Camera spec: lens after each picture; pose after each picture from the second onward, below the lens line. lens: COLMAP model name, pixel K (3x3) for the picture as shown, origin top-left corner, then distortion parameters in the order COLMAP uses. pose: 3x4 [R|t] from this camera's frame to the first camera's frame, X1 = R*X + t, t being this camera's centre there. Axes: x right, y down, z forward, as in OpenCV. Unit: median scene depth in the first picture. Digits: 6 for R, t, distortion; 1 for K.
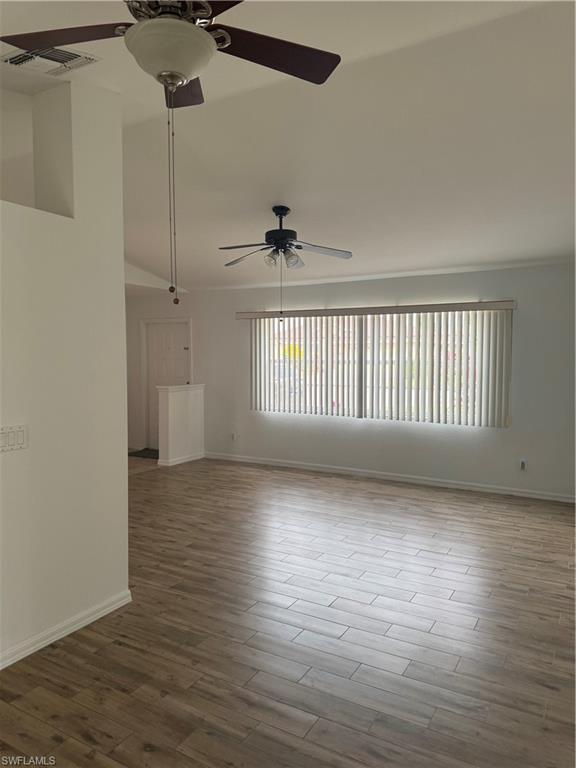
lens RADIAL K [[547.0, 0, 288.0], [0, 547.0, 384.0], [0, 0, 1]] dist [0.083302, -0.084080]
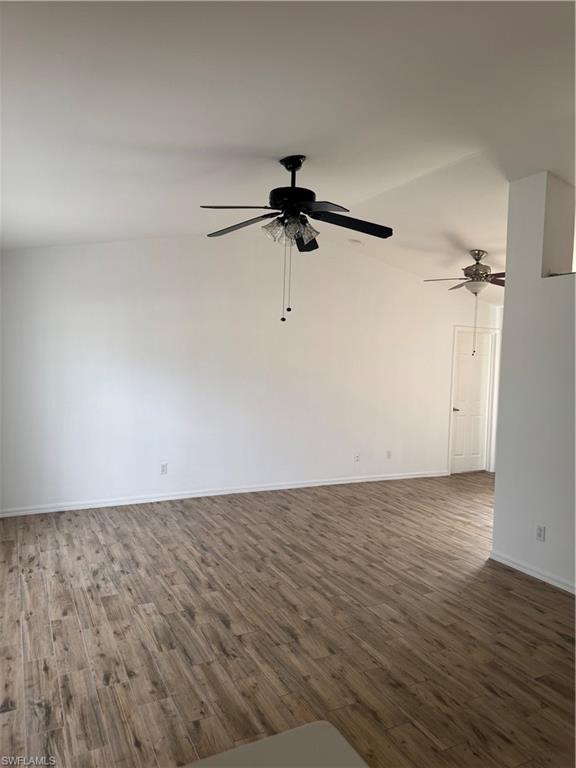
lens RADIAL K [[547.0, 0, 288.0], [0, 547.0, 384.0], [0, 0, 1]] dist [0.083302, -0.084080]
pose [[-0.838502, -0.057830, 0.541821, -0.443645], [-0.008262, 0.995587, 0.093476, -0.117796], [-0.544836, 0.073904, -0.835279, 1.807956]]
